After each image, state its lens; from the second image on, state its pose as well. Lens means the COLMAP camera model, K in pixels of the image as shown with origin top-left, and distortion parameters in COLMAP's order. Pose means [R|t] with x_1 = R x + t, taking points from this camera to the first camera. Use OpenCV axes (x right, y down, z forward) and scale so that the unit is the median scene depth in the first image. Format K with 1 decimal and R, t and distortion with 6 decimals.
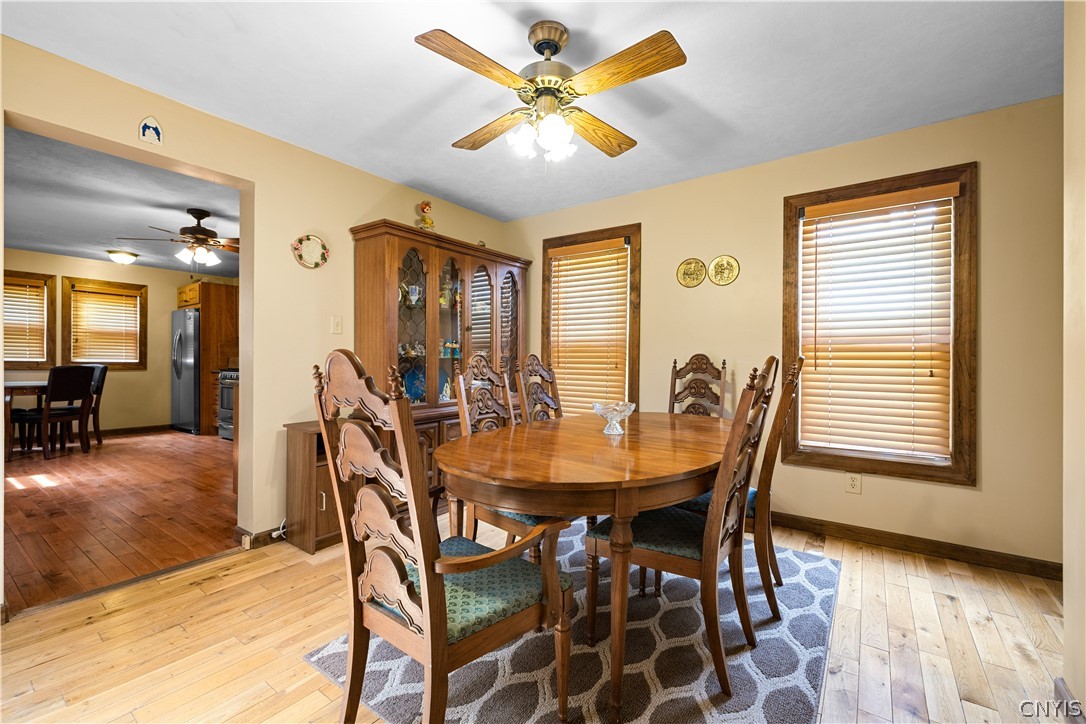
lens RADIAL K [[462.8, 0, 543.7], [0, 462.8, 358.8], [0, 0, 1]] dist [0.001678, -0.000227]
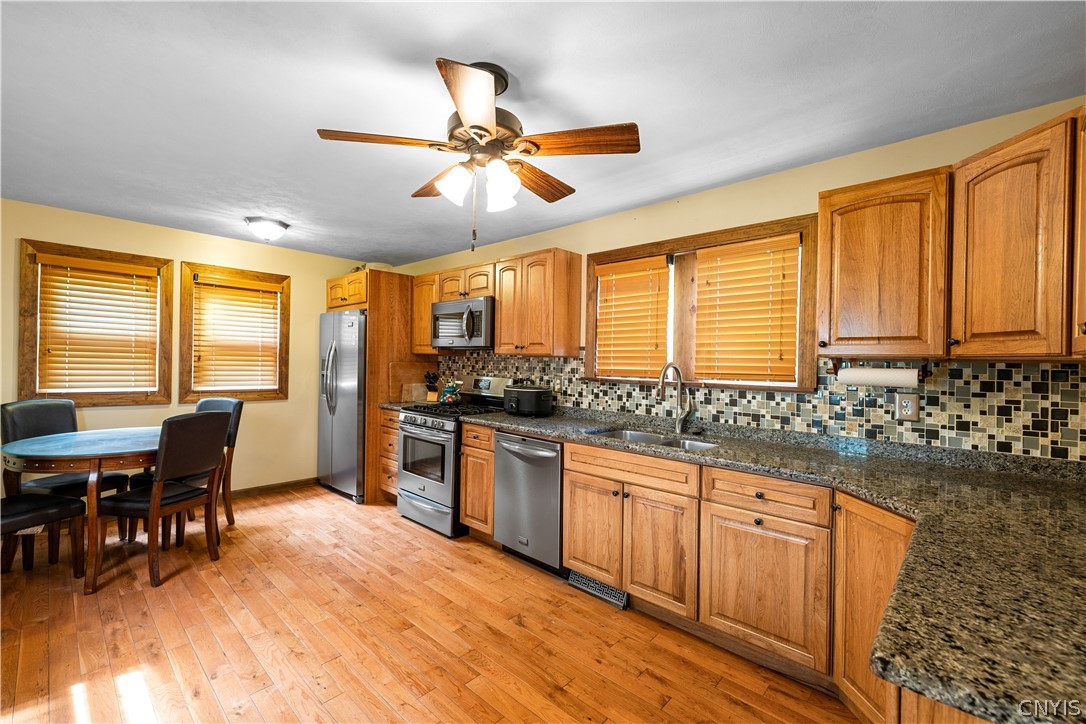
lens RADIAL K [[462.8, 0, 540.5], [0, 462.8, 359.4], [0, 0, 1]] dist [0.001678, -0.000227]
pose [[0.991020, 0.012775, -0.133100, -0.412759], [-0.012589, 0.999918, 0.002246, -0.043546], [0.133118, -0.000550, 0.991100, 0.386477]]
